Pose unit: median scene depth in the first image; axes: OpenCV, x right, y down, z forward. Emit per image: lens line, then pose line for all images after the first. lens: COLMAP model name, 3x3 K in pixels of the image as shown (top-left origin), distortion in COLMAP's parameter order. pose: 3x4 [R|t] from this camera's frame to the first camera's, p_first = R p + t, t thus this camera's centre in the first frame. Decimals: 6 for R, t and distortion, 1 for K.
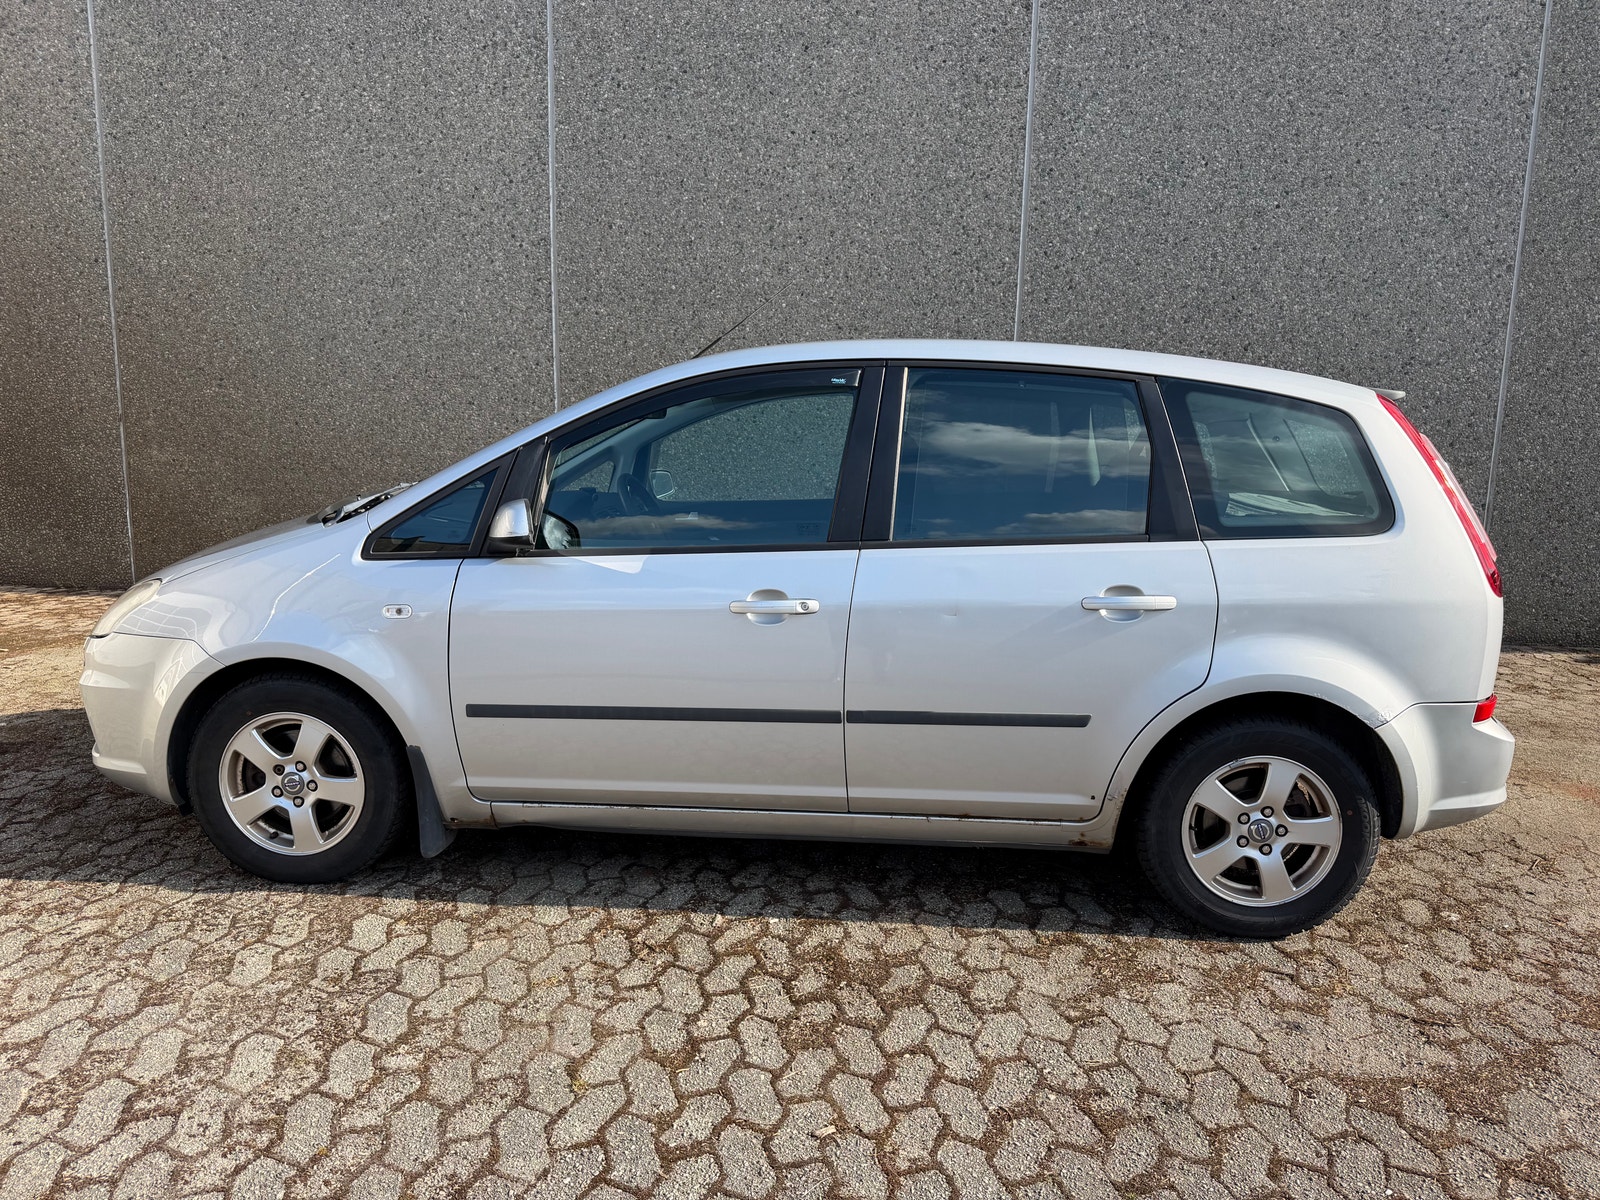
lens RADIAL K [[1130.3, 0, 799.7], [0, 1130.3, 599.7], [0, 0, 1]] dist [0.012023, -0.018214]
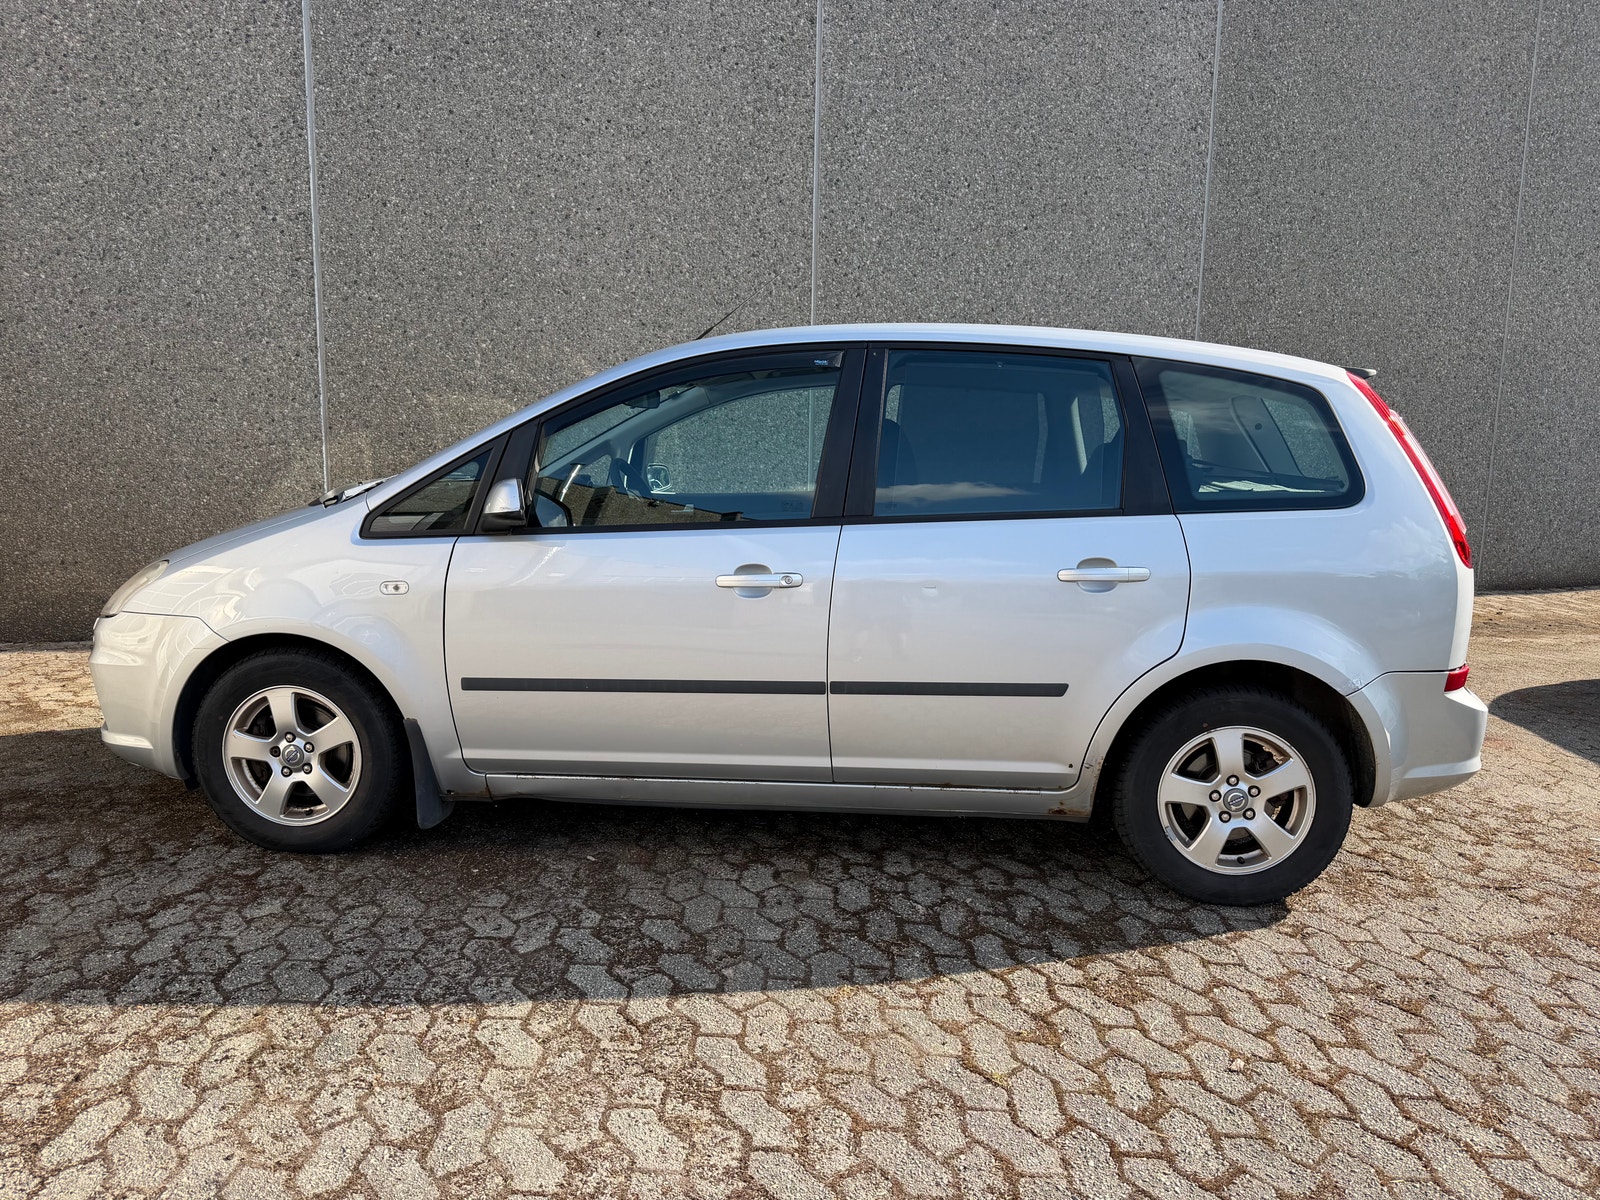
lens RADIAL K [[1130.3, 0, 799.5], [0, 1130.3, 603.5], [0, 0, 1]] dist [0.012023, -0.018214]
pose [[0.924840, -0.063146, 0.375079, -0.228260], [0.065560, 0.997829, 0.006337, 0.001998], [-0.374665, 0.018729, 0.926971, 0.052151]]
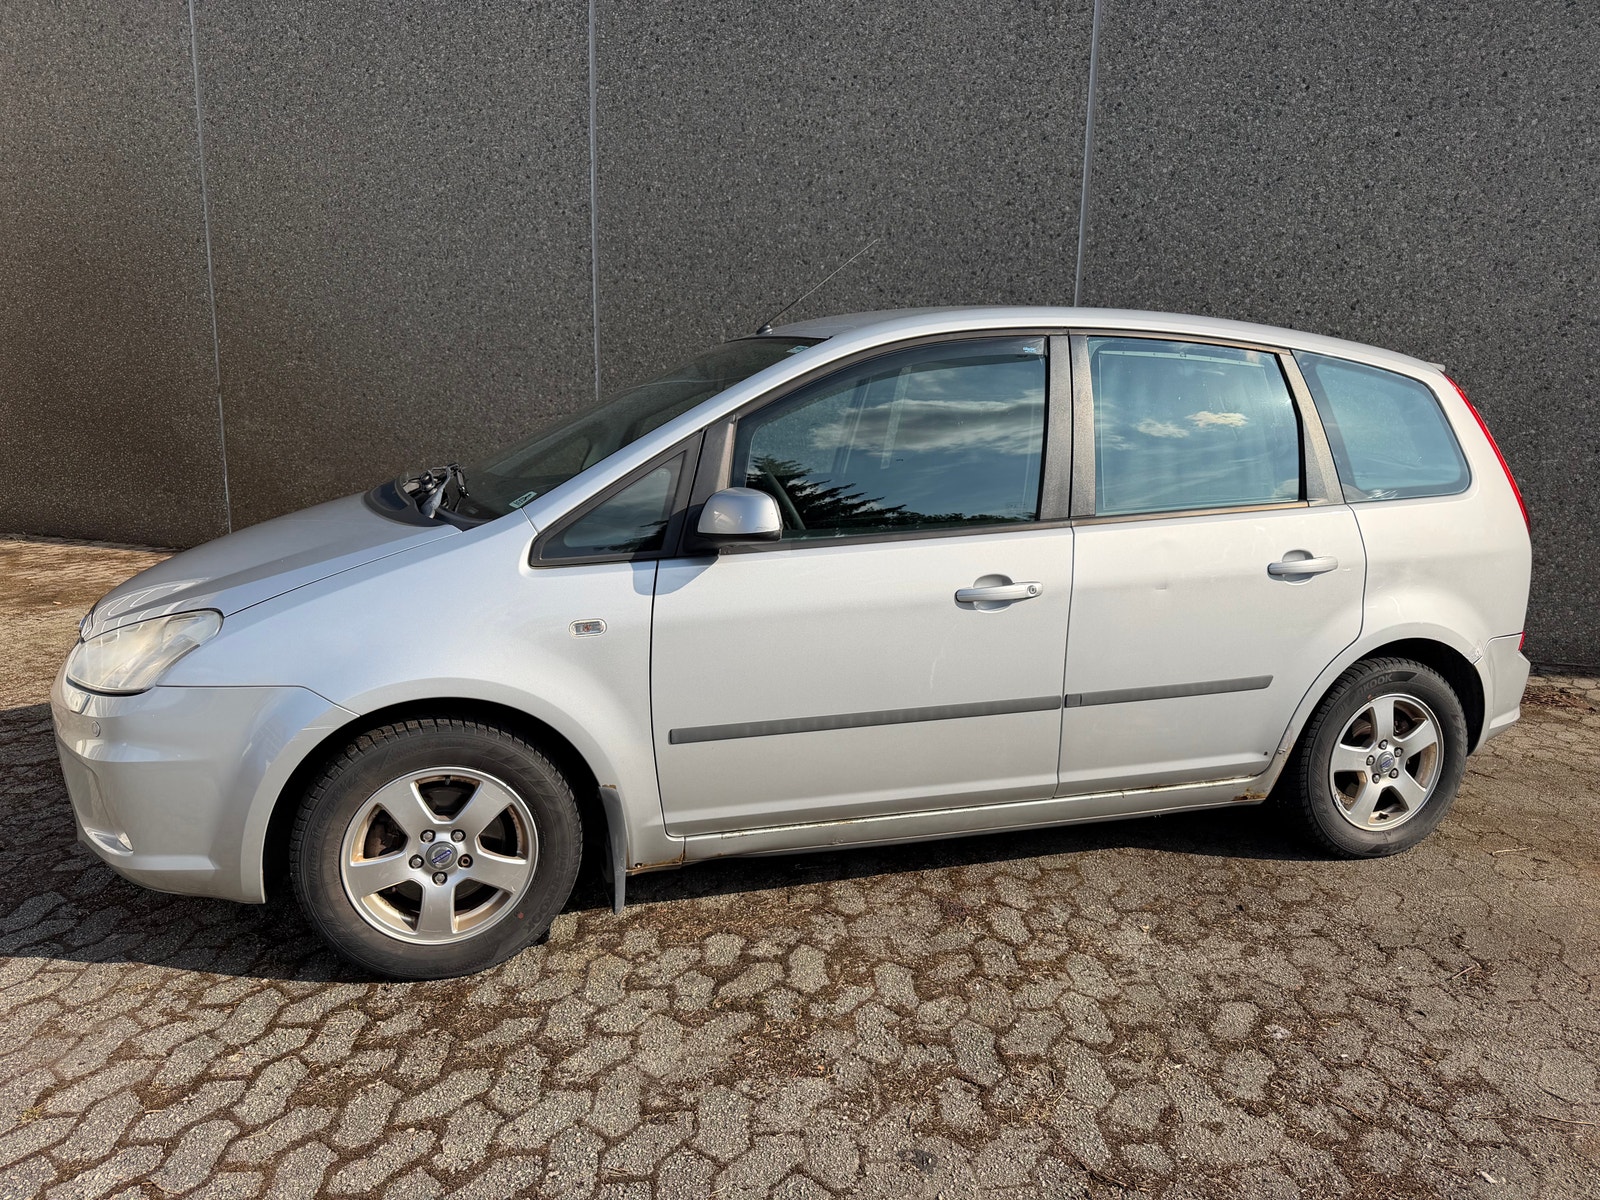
lens RADIAL K [[1130.3, 0, 802.3], [0, 1130.3, 605.2], [0, 0, 1]] dist [0.012023, -0.018214]
pose [[0.974927, 0.042492, -0.218429, 0.191697], [-0.038011, 0.998973, 0.024680, -0.006092], [0.219253, -0.015758, 0.975541, 0.088639]]
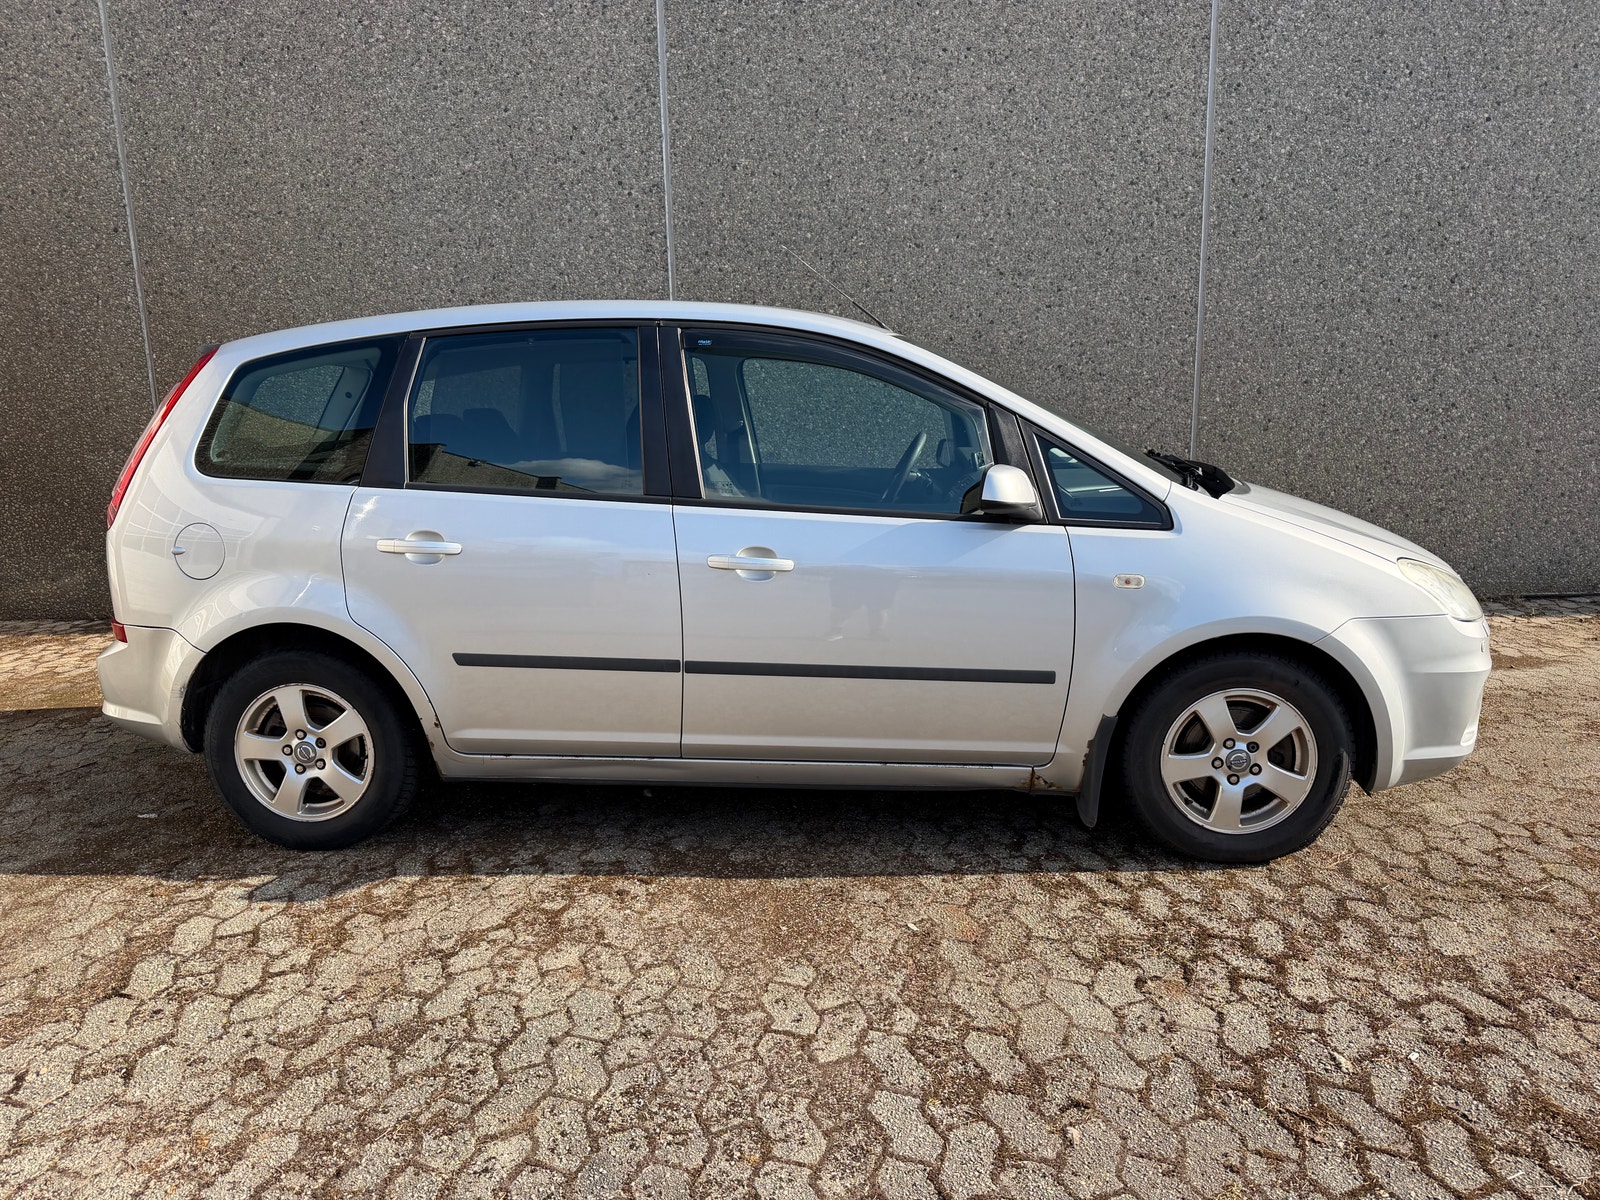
lens RADIAL K [[1130.3, 0, 800.8], [0, 1130.3, 605.3], [0, 0, 1]] dist [0.012023, -0.018214]
pose [[0.996377, -0.057471, 0.062692, -0.197404], [0.055325, 0.997839, 0.035450, -0.025017], [-0.064594, -0.031853, 0.997403, 0.129184]]
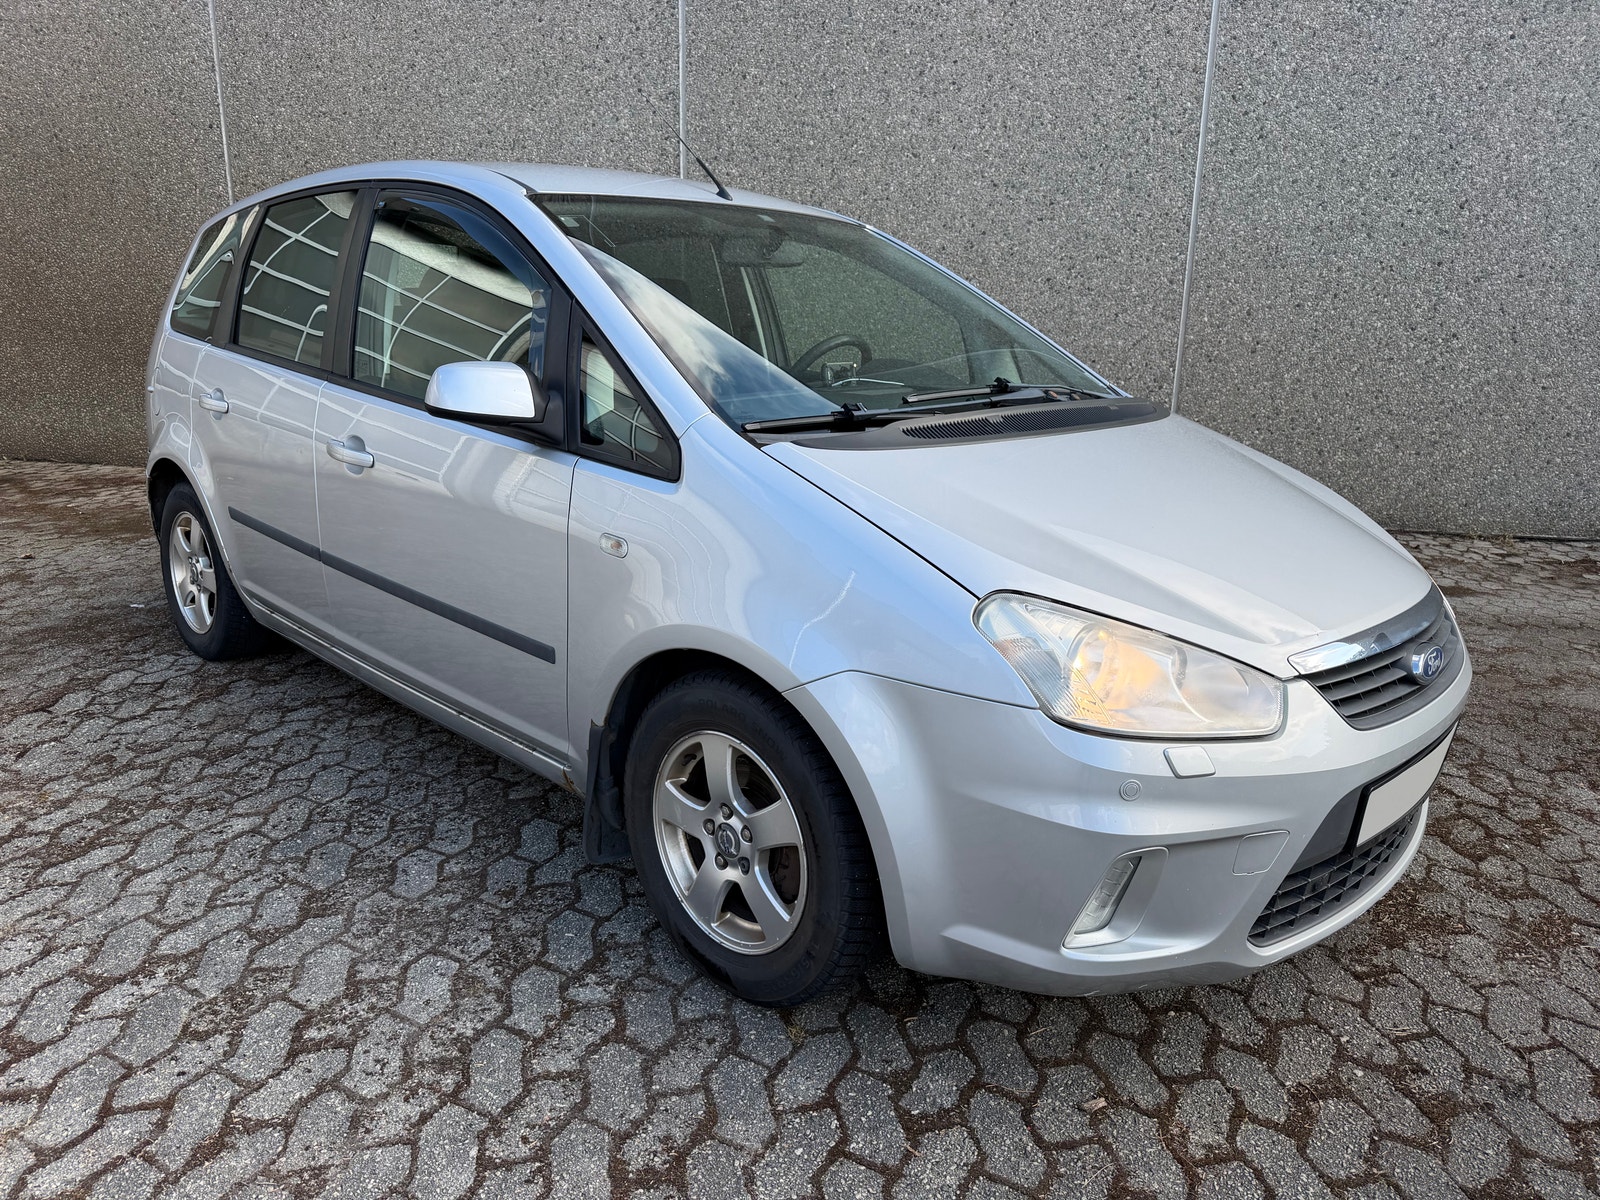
lens RADIAL K [[1130.3, 0, 799.2], [0, 1130.3, 601.5], [0, 0, 1]] dist [0.012023, -0.018214]
pose [[0.996463, 0.017560, -0.082175, -0.042037], [-0.009800, 0.995534, 0.093894, 0.006546], [0.083457, -0.092757, 0.992185, 0.057194]]
